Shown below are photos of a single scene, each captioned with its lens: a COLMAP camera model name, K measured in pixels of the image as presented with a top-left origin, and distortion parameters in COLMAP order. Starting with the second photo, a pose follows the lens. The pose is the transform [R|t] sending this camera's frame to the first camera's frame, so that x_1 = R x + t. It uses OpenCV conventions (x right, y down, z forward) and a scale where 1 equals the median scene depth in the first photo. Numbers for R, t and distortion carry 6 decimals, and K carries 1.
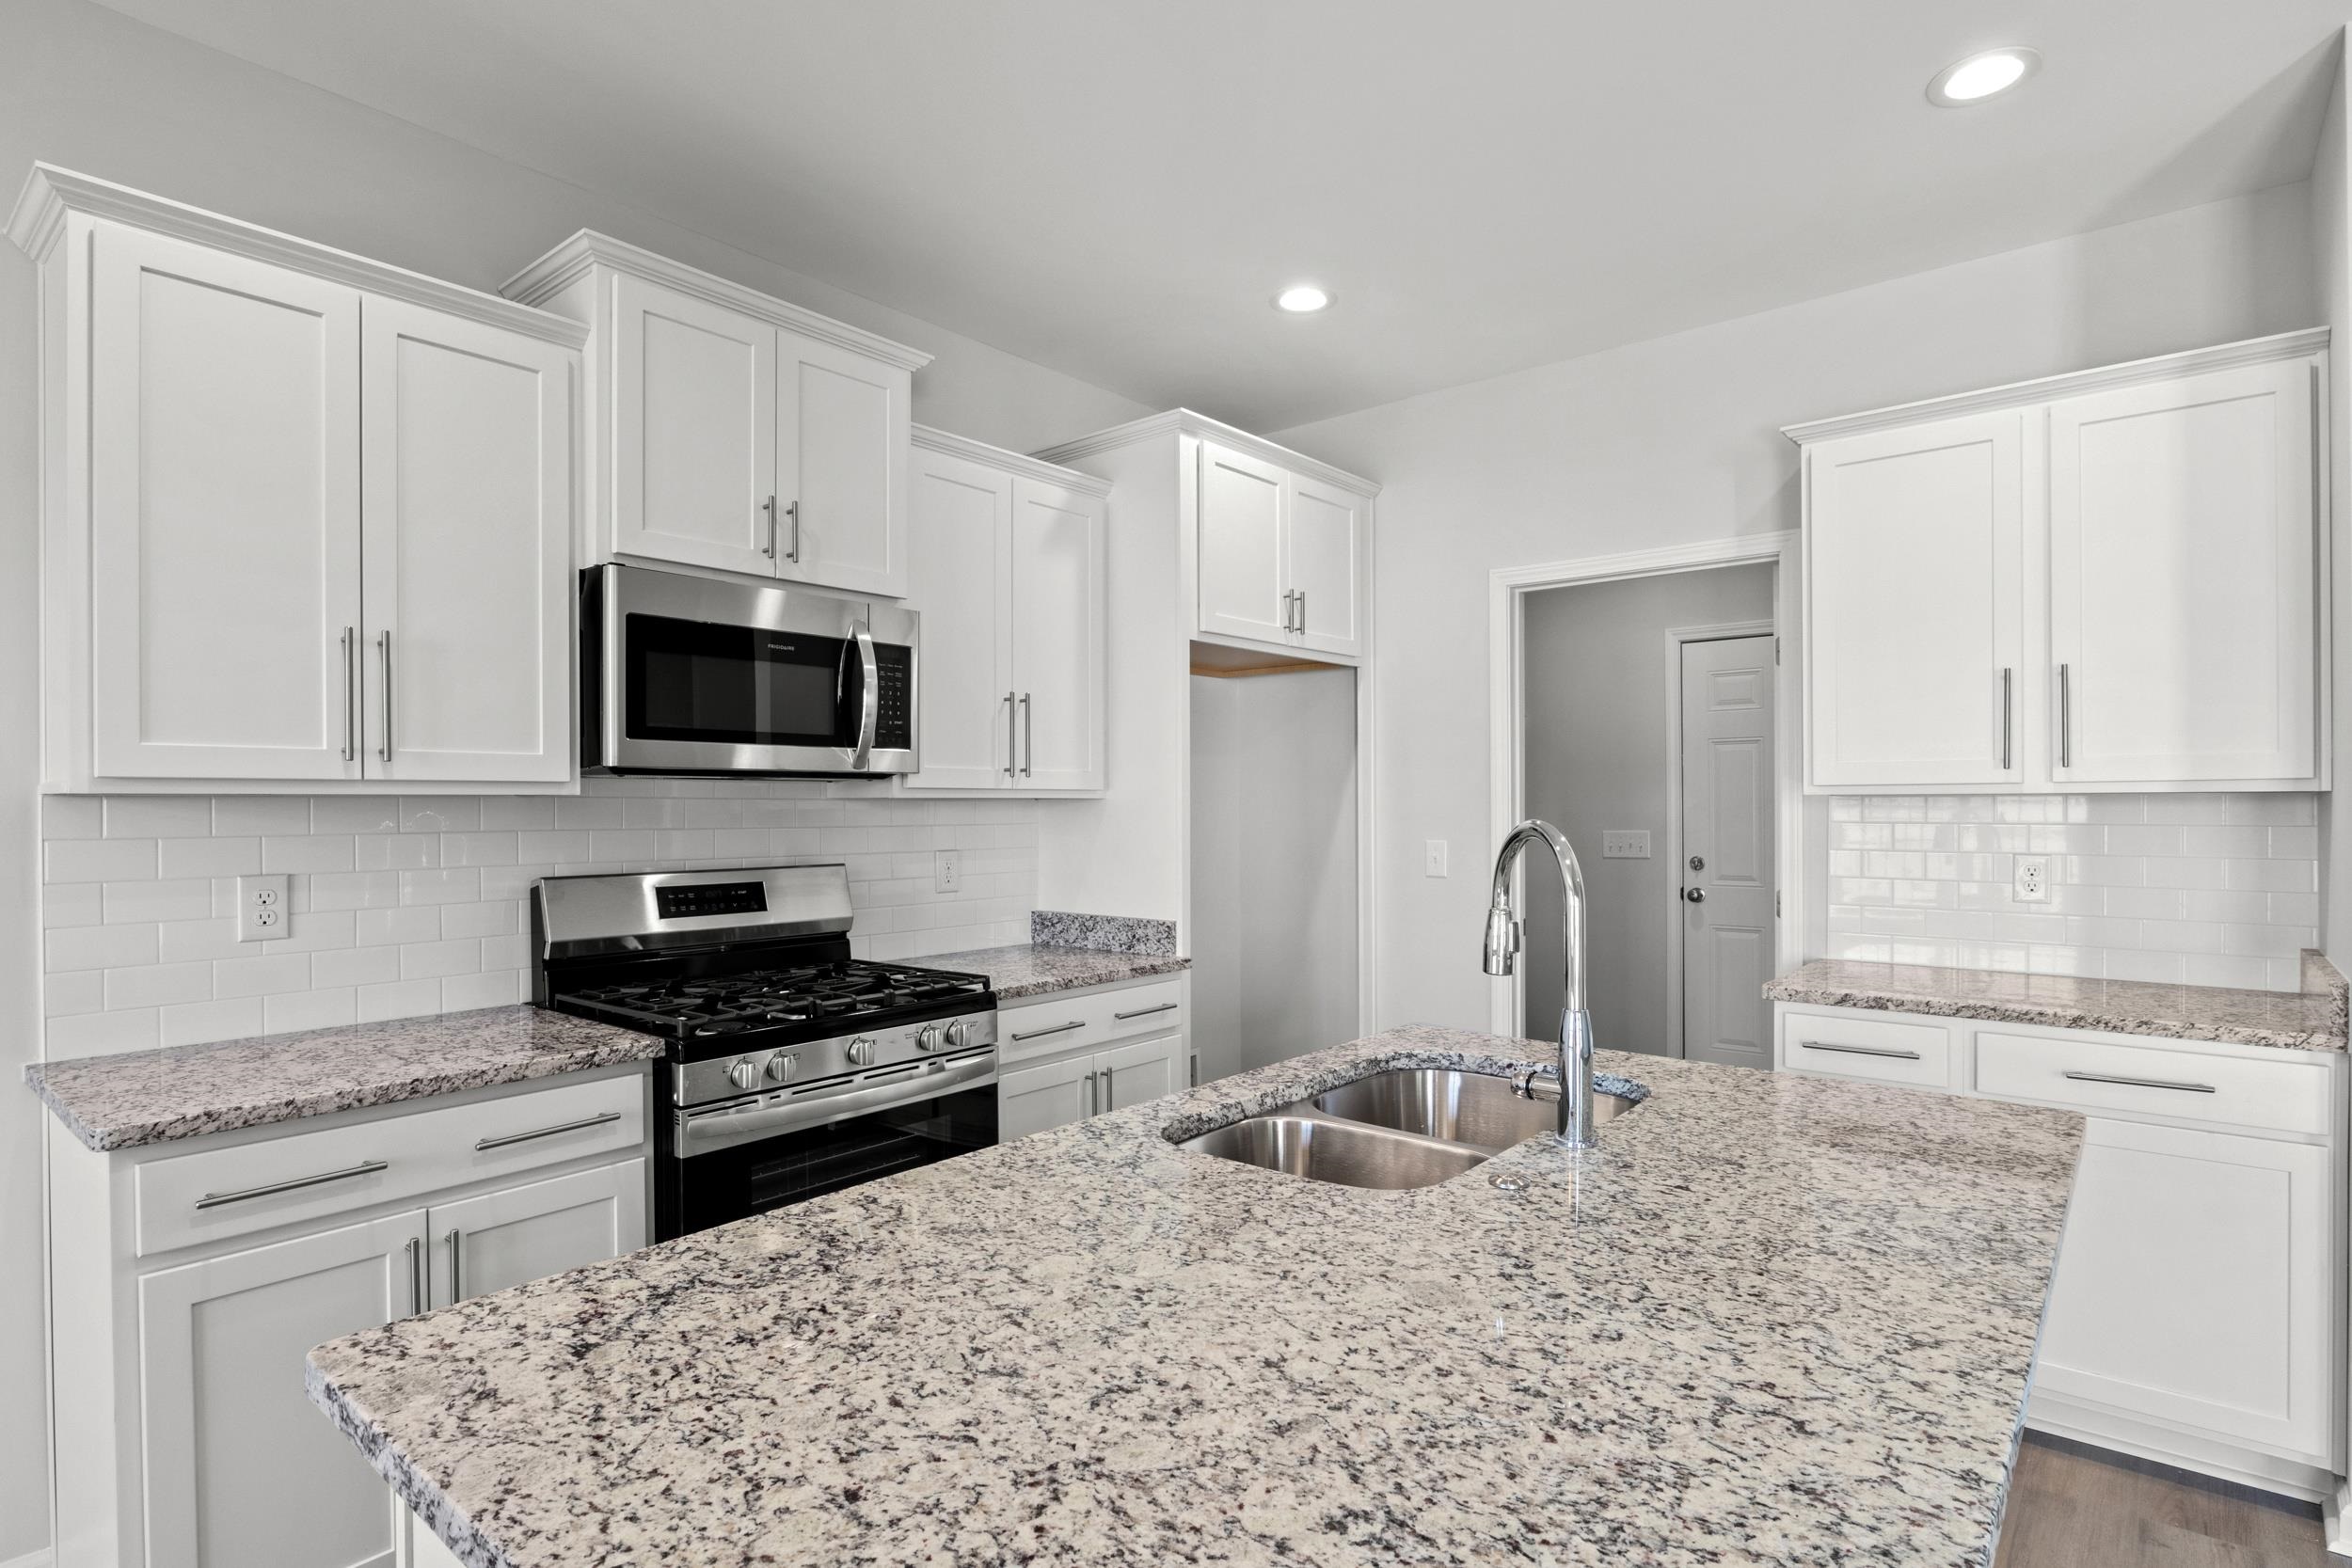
lens RADIAL K [[1205.6, 0, 1178.2], [0, 1205.6, 793.6], [0, 0, 1]] dist [-0.004259, -0.001149]
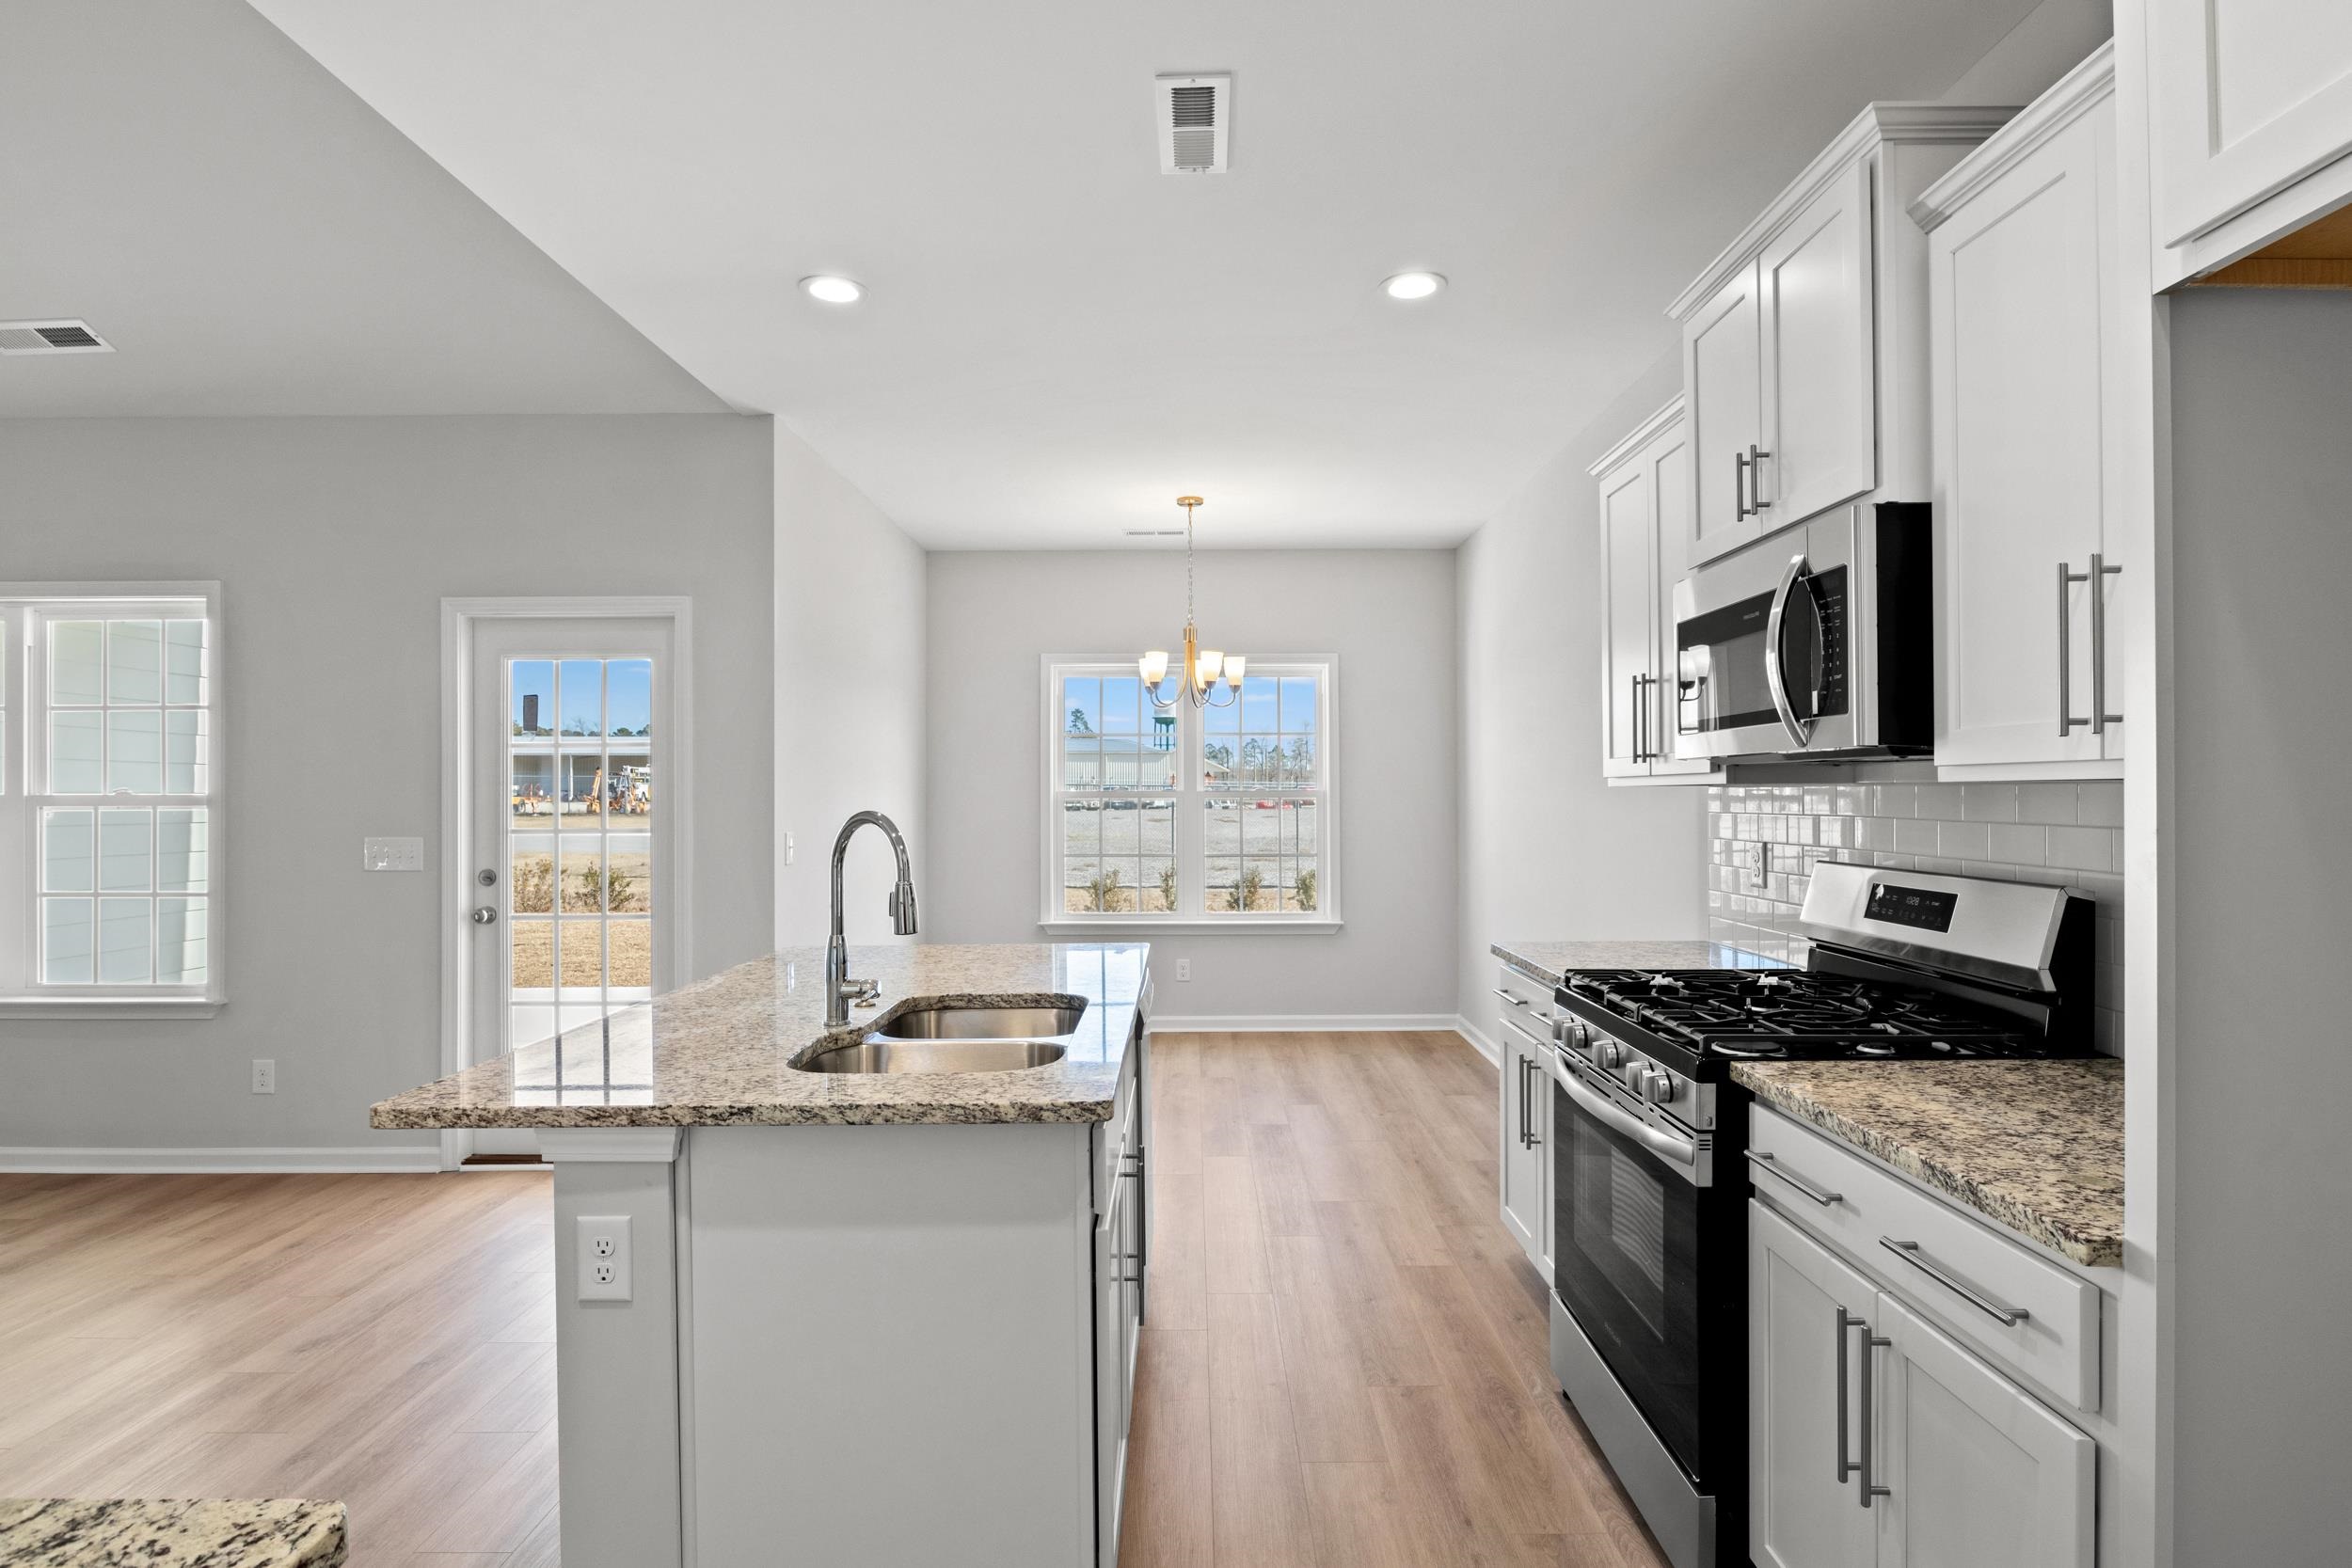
lens RADIAL K [[1177.6, 0, 1189.7], [0, 1177.6, 791.1], [0, 0, 1]] dist [-0.000539, -0.000291]
pose [[-0.769687, 0.004655, -0.638404, 0.626297], [0.009862, 0.999941, -0.004598, 0.009674], [0.638345, -0.009835, -0.769688, 1.610399]]
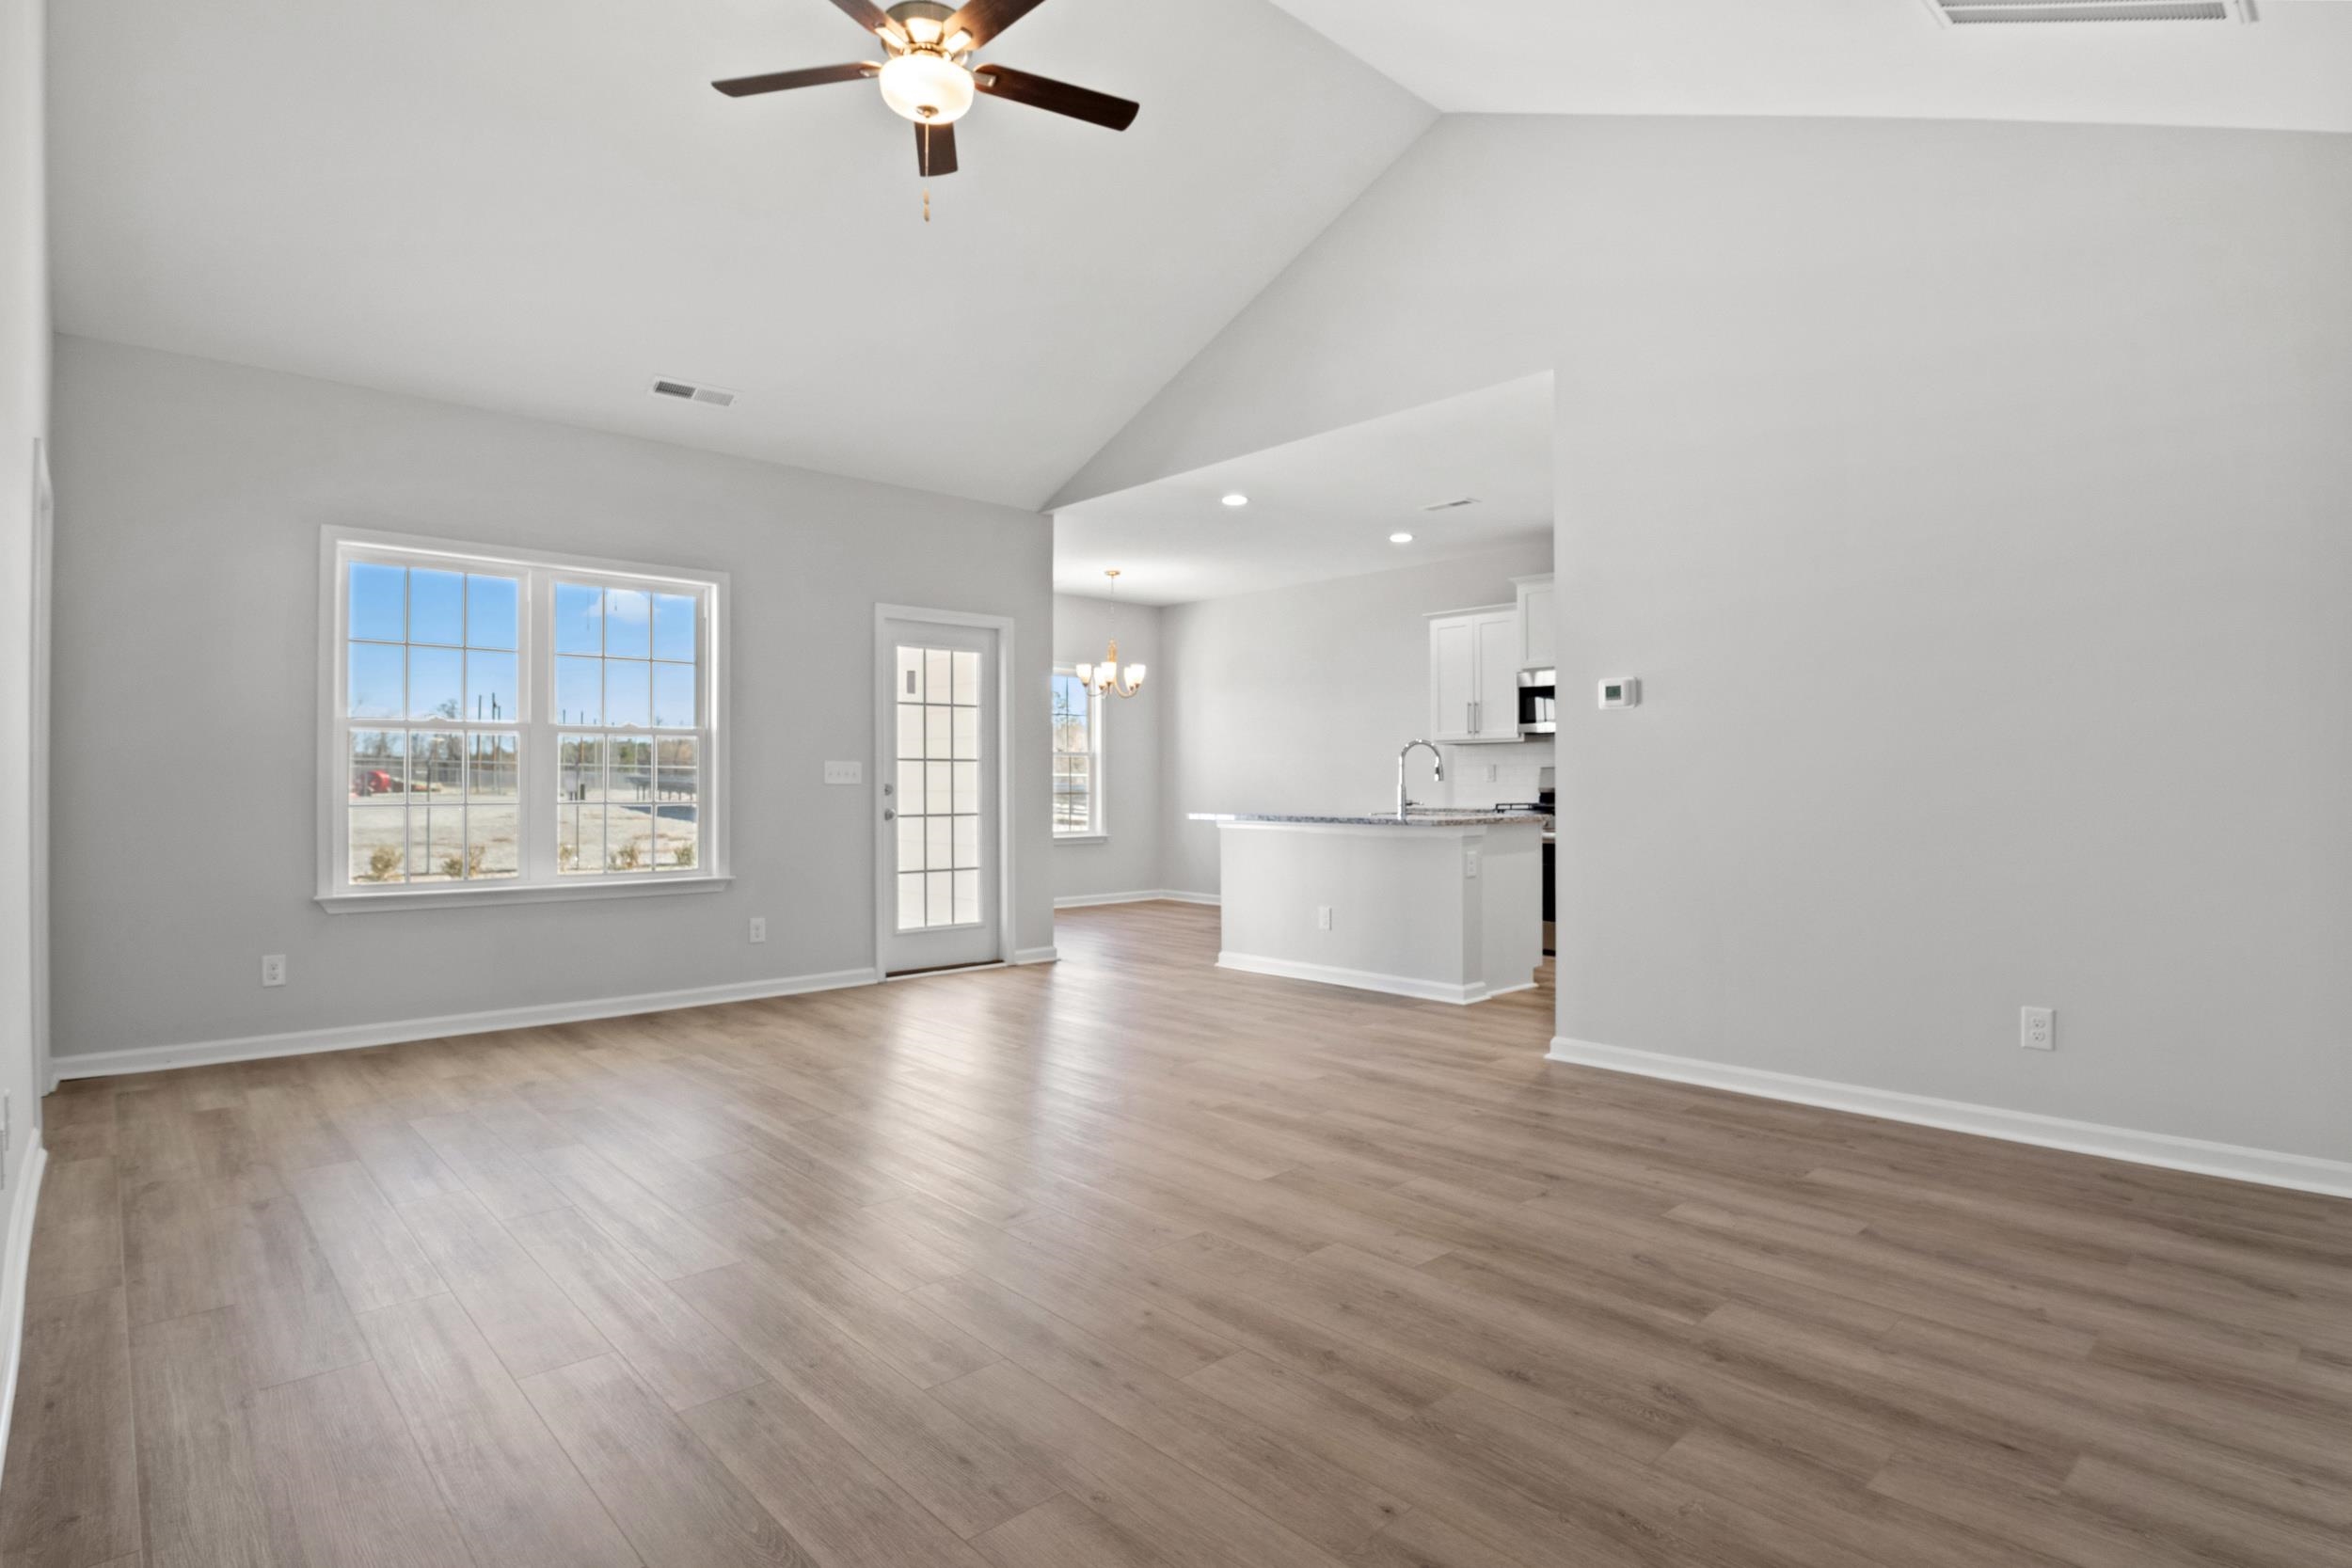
lens RADIAL K [[1205.6, 0, 1178.2], [0, 1205.6, 793.6], [0, 0, 1]] dist [-0.004259, -0.001149]
pose [[-0.141142, 0.011343, -0.989924, 3.099528], [0.003567, 0.999934, 0.010949, 0.109263], [0.989983, -0.001986, -0.141173, 0.536151]]
